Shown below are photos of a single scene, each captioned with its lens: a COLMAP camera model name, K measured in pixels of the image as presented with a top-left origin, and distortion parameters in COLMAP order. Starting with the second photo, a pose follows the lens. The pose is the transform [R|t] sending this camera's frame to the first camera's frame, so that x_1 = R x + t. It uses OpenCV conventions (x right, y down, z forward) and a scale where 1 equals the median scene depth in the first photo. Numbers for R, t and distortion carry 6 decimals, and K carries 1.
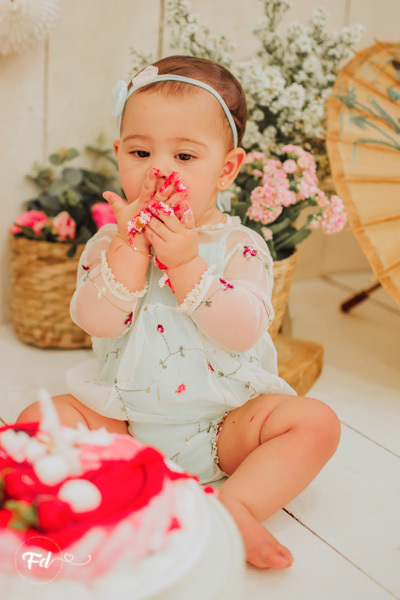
lens RADIAL K [[925.2, 0, 200.9], [0, 925.2, 304.6], [0, 0, 1]] dist [-0.173165, 0.000000]
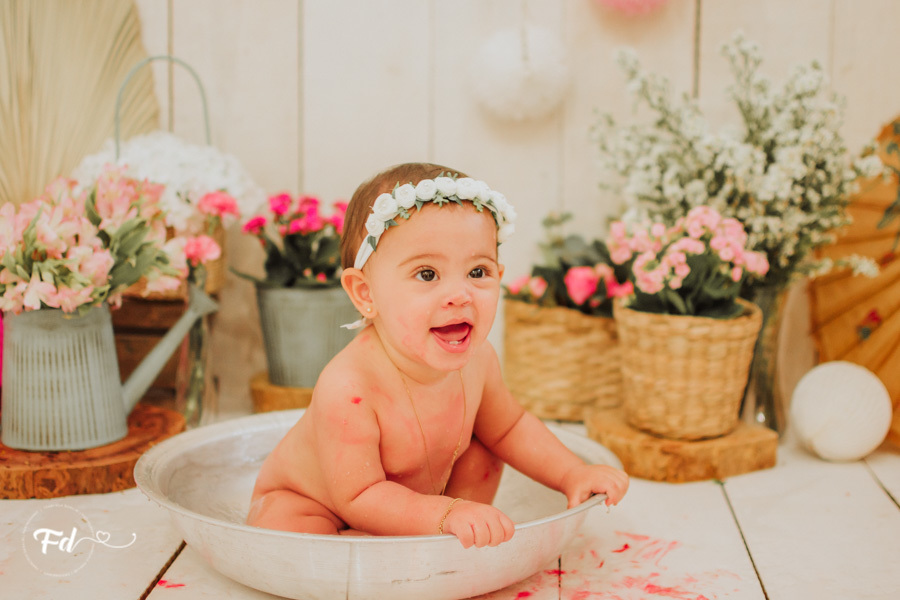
lens RADIAL K [[1457.5, 0, 476.8], [0, 1457.5, 313.5], [0, 0, 1]] dist [-0.173117, 0.000000]
pose [[0.823858, 0.046165, -0.564912, 0.717166], [-0.144469, 0.980862, -0.130534, 0.163257], [0.548075, 0.189154, 0.814761, -0.317042]]
